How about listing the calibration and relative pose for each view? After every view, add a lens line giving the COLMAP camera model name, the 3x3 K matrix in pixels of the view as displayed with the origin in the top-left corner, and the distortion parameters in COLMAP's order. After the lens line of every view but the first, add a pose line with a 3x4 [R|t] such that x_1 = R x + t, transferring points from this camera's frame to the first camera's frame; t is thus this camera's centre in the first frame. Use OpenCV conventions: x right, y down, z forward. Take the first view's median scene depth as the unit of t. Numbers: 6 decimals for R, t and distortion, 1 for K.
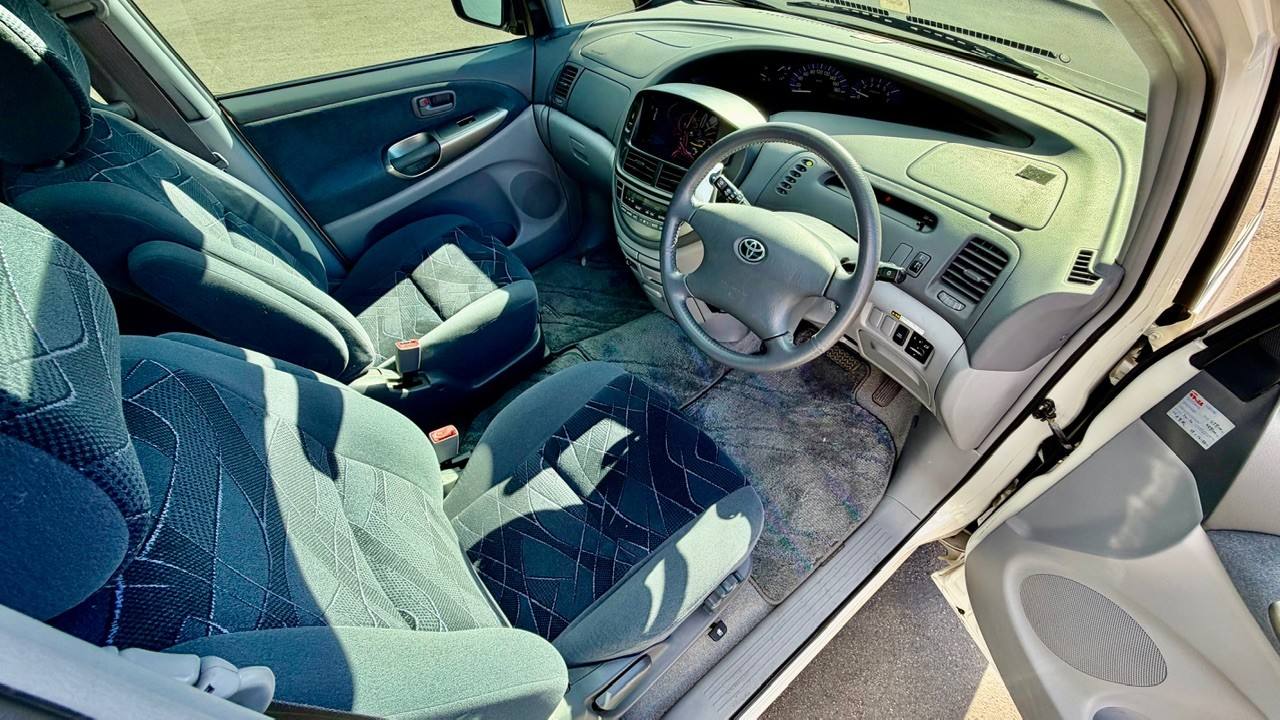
lens RADIAL K [[521.5, 0, 635.6], [0, 521.5, 363.7], [0, 0, 1]] dist [0.000107, 0.000335]
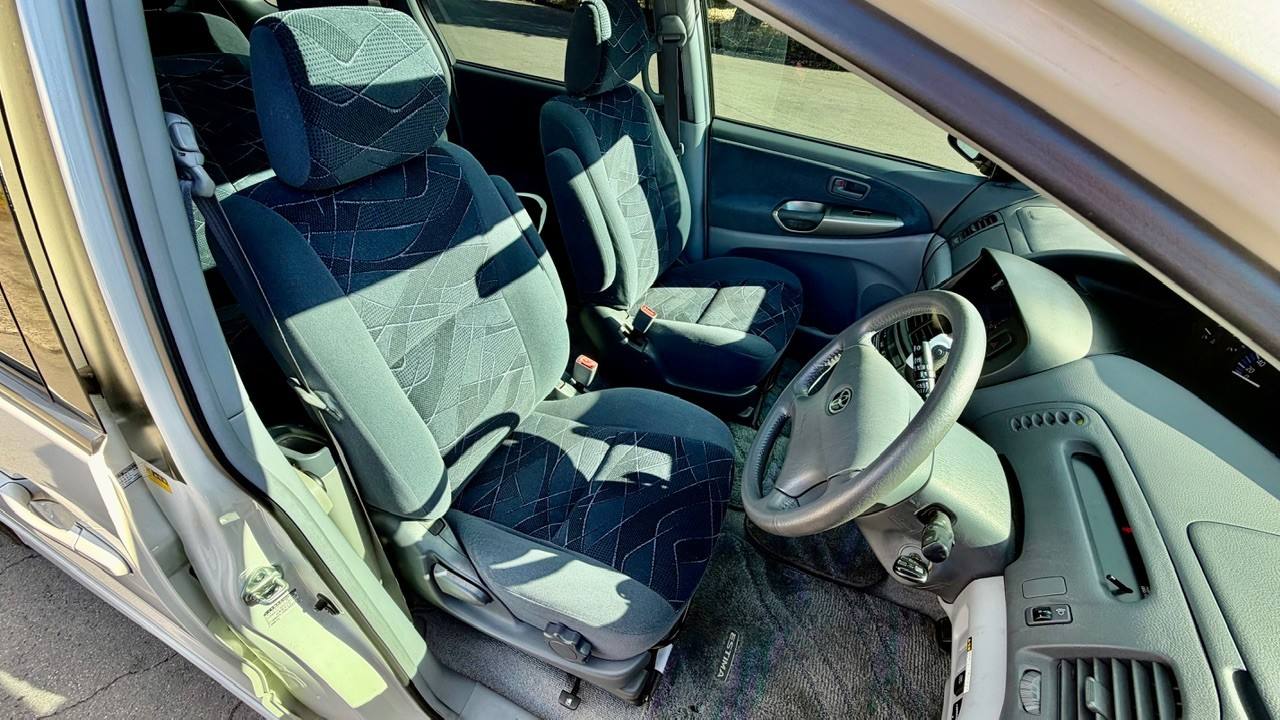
lens RADIAL K [[521.5, 0, 635.6], [0, 521.5, 363.7], [0, 0, 1]] dist [0.000107, 0.000335]
pose [[0.441888, 0.598496, -0.668235, 0.488929], [-0.710564, 0.688211, 0.146508, -0.120421], [0.547571, 0.410084, 0.729382, 0.151363]]
